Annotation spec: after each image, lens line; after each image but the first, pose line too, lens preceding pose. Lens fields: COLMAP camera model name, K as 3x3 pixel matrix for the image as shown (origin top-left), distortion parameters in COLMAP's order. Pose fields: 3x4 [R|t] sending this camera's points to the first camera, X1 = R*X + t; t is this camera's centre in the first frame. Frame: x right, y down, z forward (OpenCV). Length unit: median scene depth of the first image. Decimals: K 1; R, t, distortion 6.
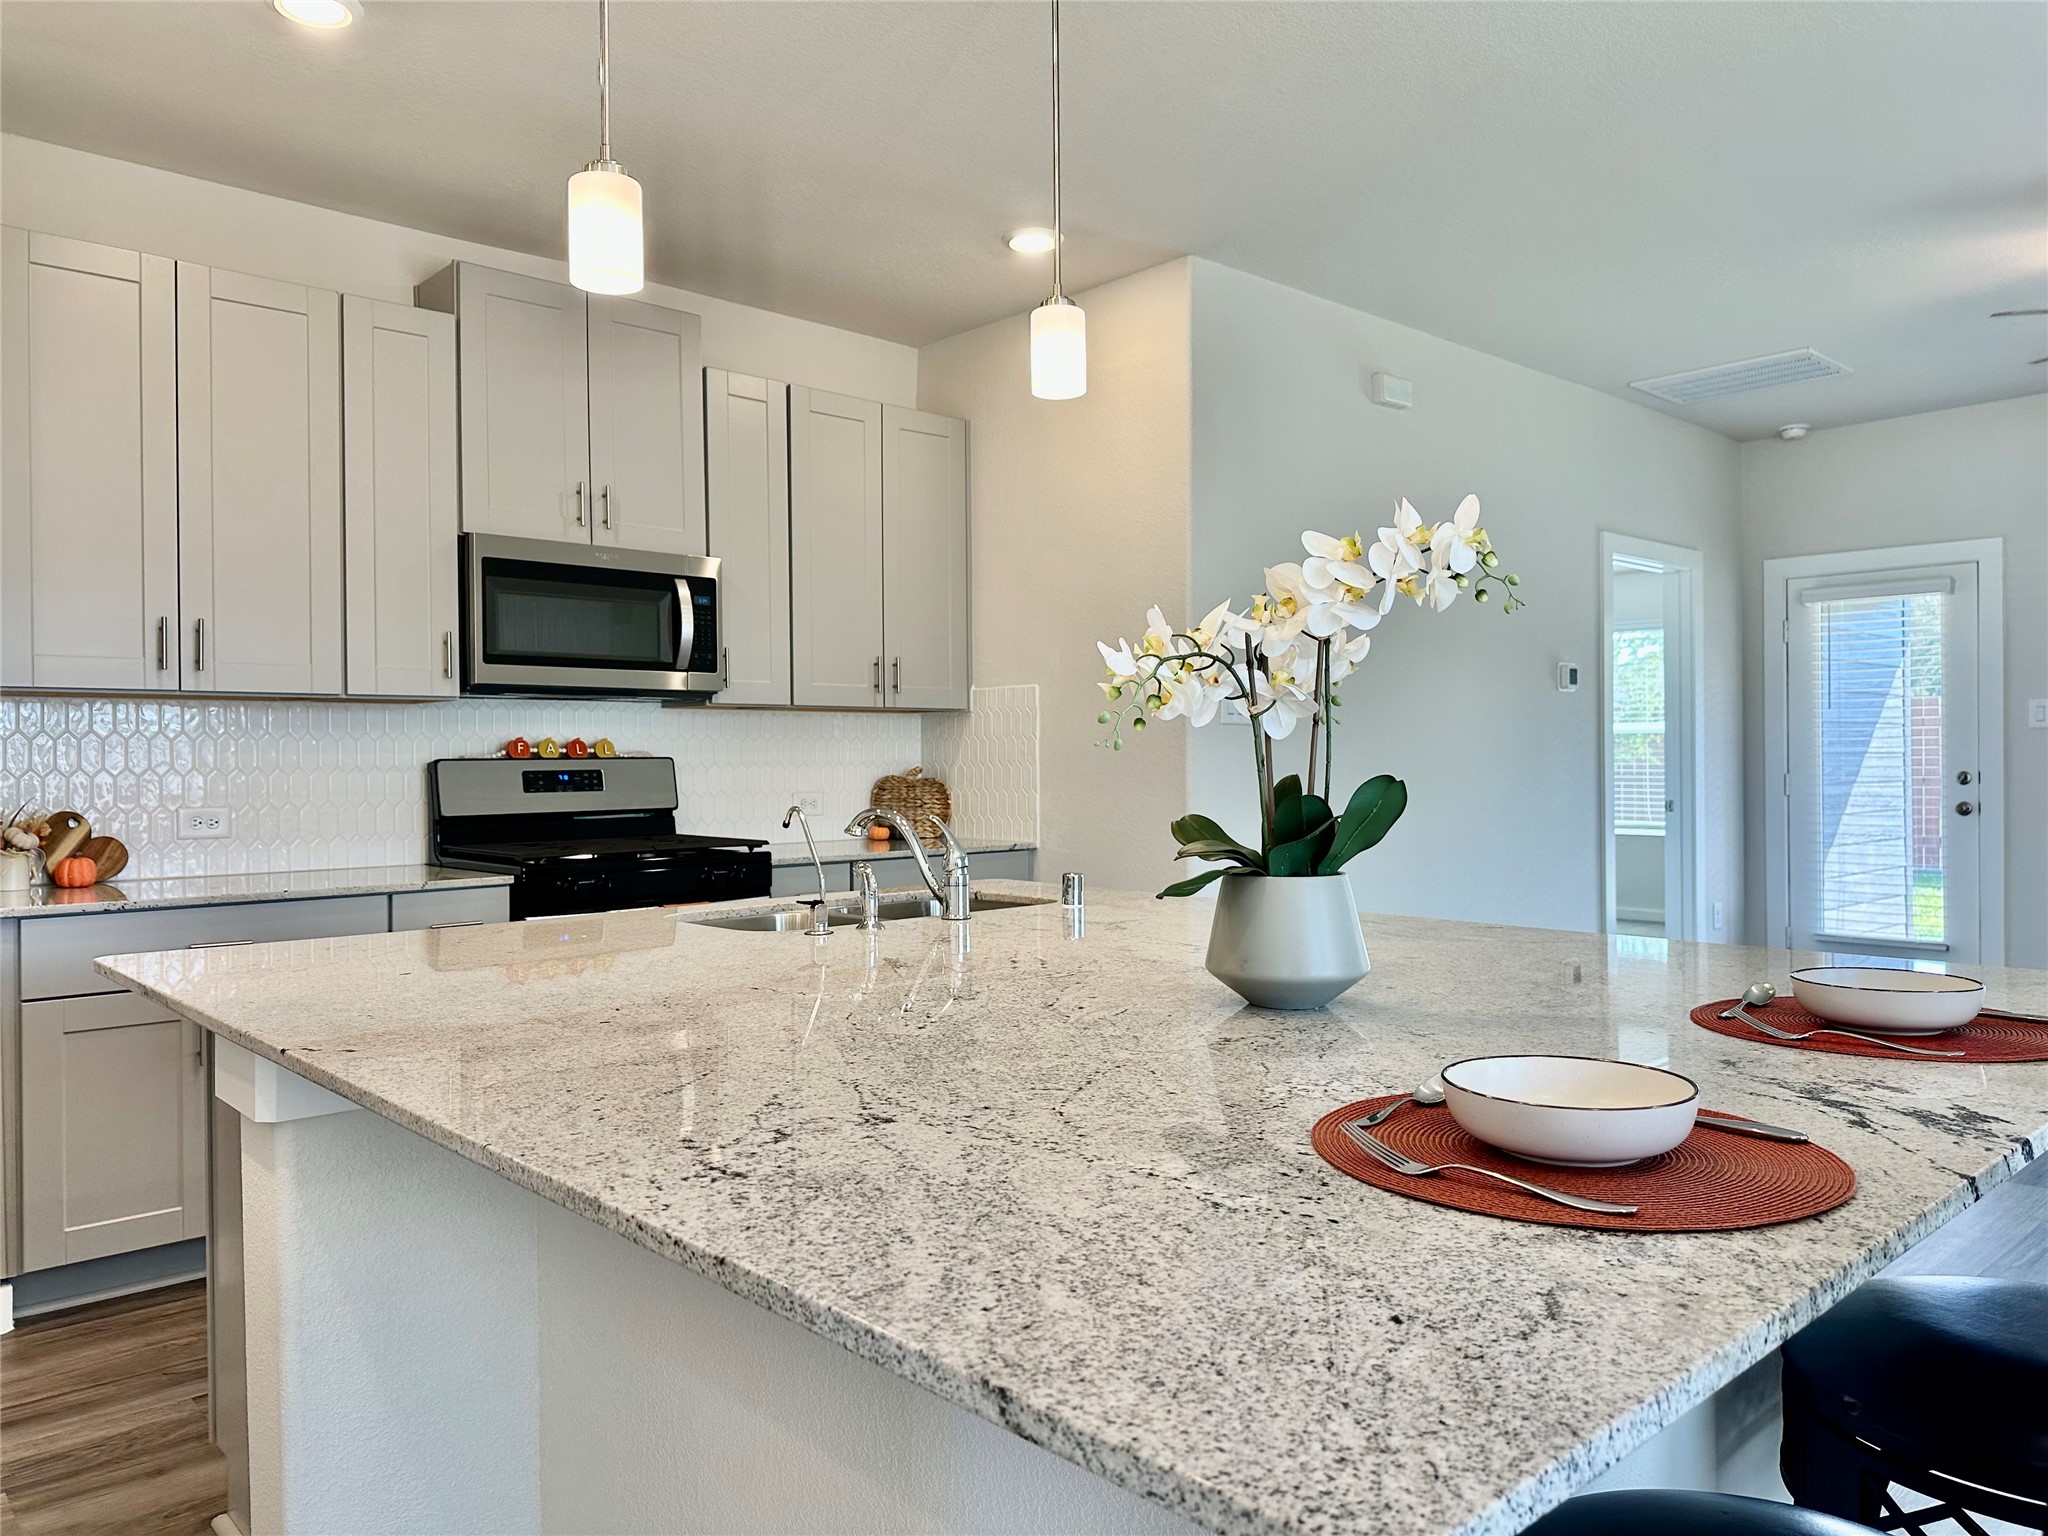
lens RADIAL K [[1436.4, 0, 1016.0], [0, 1436.4, 758.3], [0, 0, 1]] dist [0.020979, -0.000953]
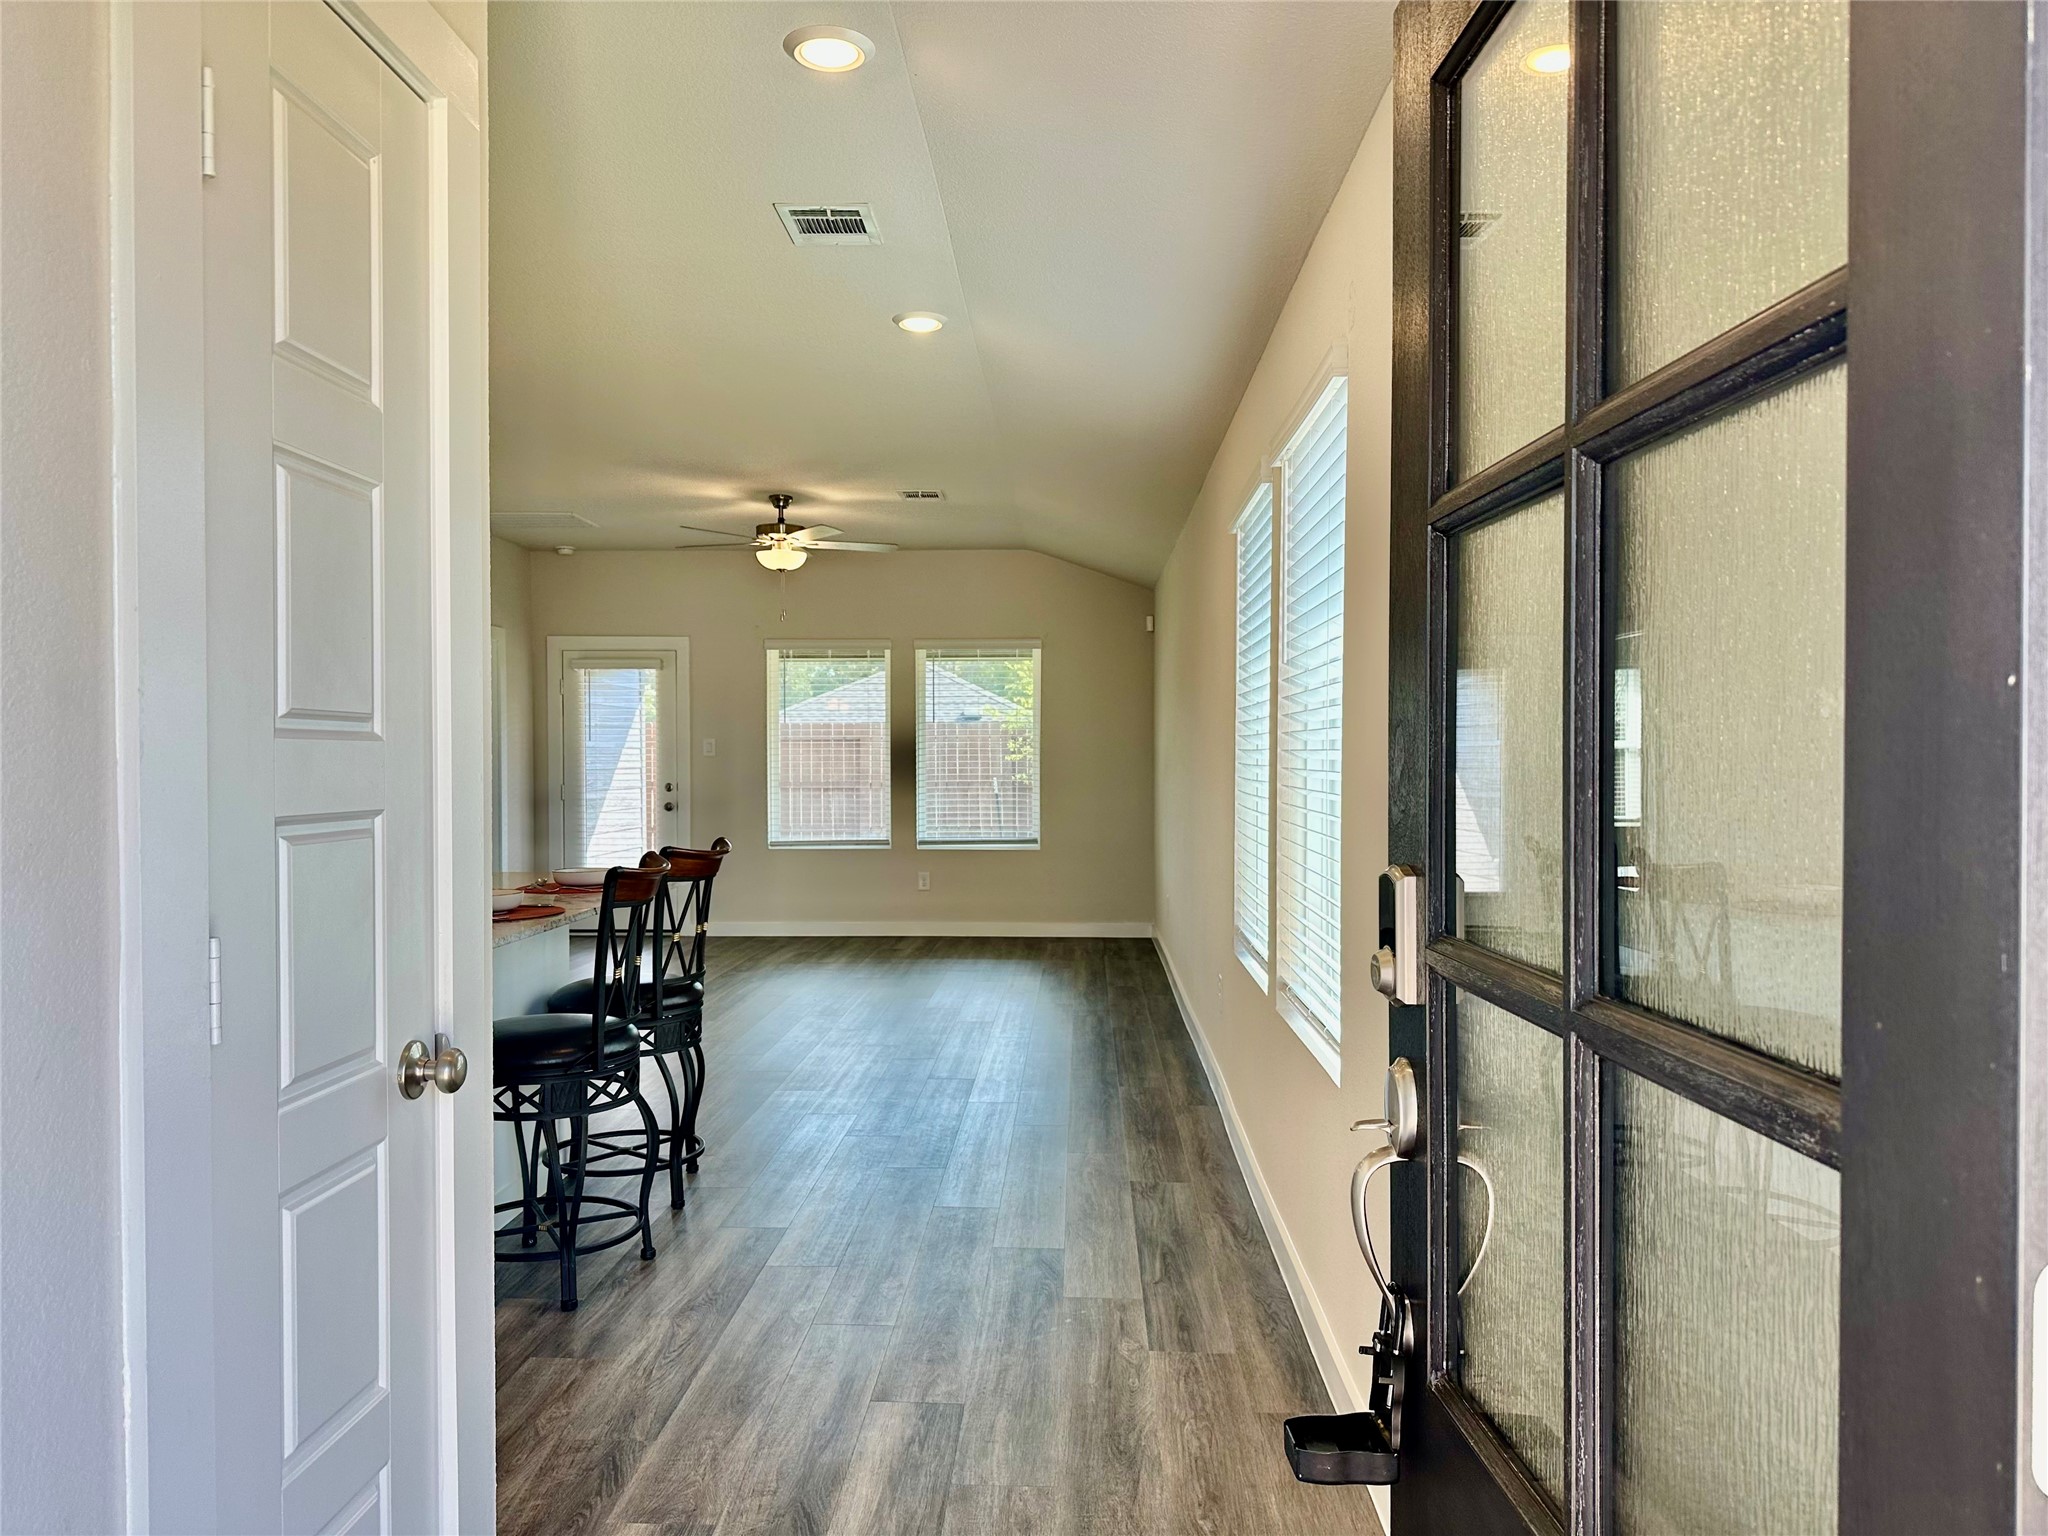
lens RADIAL K [[1430.2, 0, 1024.0], [0, 1430.2, 768.0], [0, 0, 1]] dist [0.140914, -0.000205]
pose [[0.701651, -0.002341, 0.712517, -0.302703], [-0.000647, 0.999992, 0.003923, -0.021626], [-0.712520, -0.003214, 0.701644, -0.592950]]
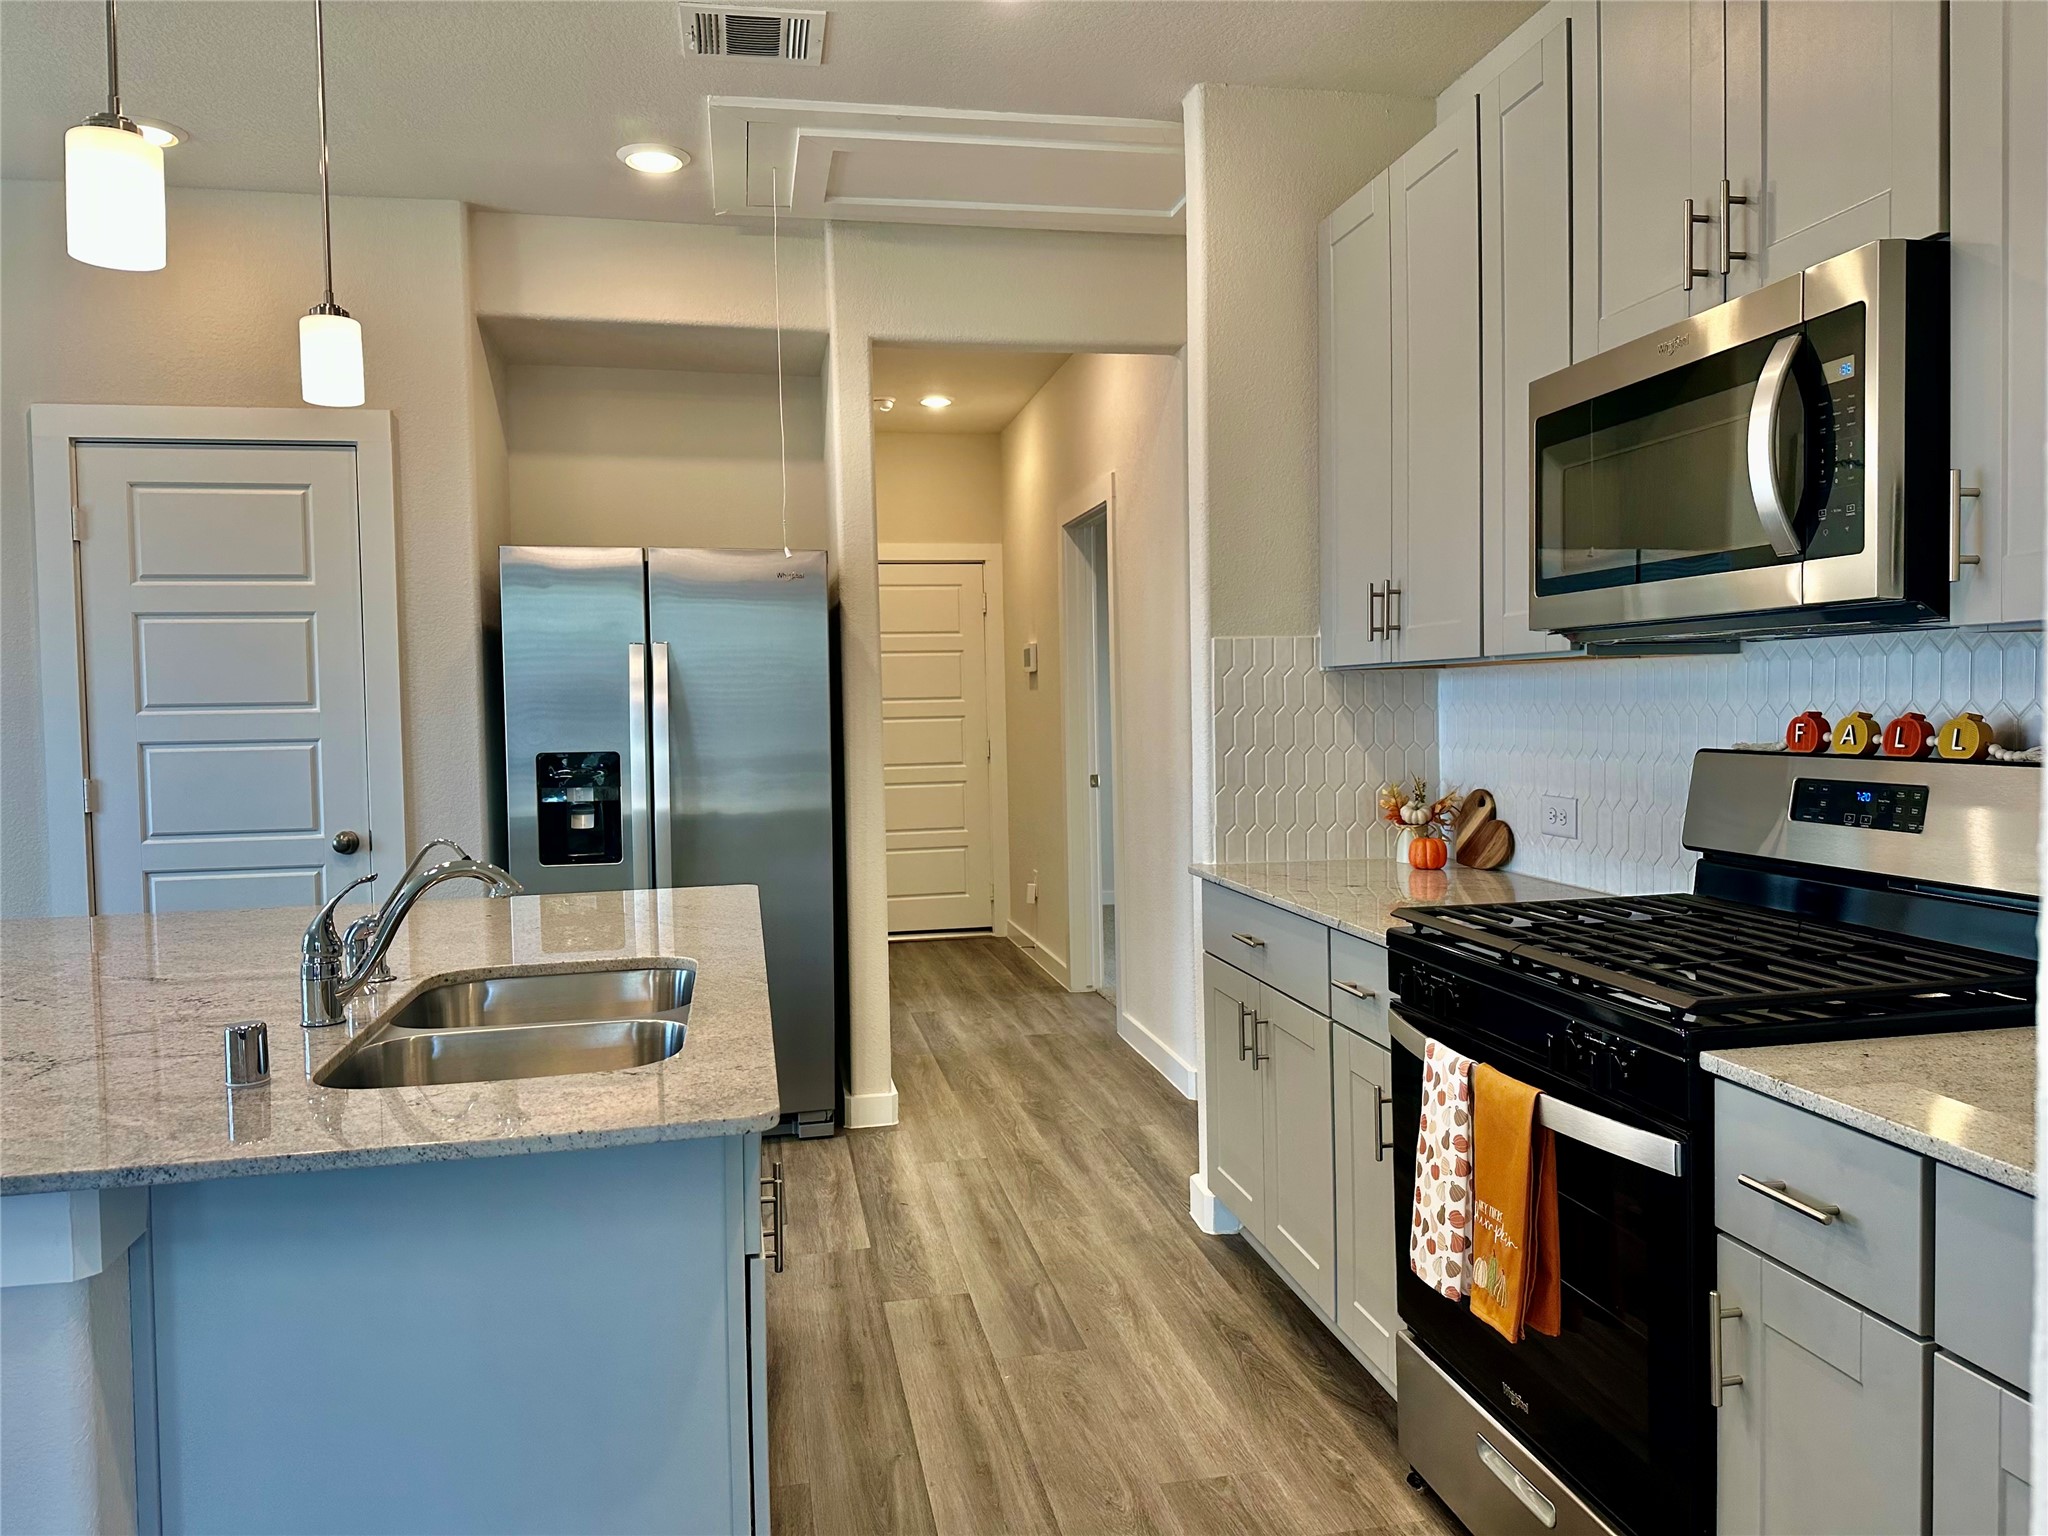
lens RADIAL K [[1433.3, 0, 1024.0], [0, 1433.3, 768.0], [0, 0, 1]] dist [0.062704, -0.076222]
pose [[-0.518490, 0.059721, -0.852996, 0.253157], [0.024865, 0.998189, 0.054773, -0.031076], [0.854722, 0.007189, -0.519036, 1.090869]]
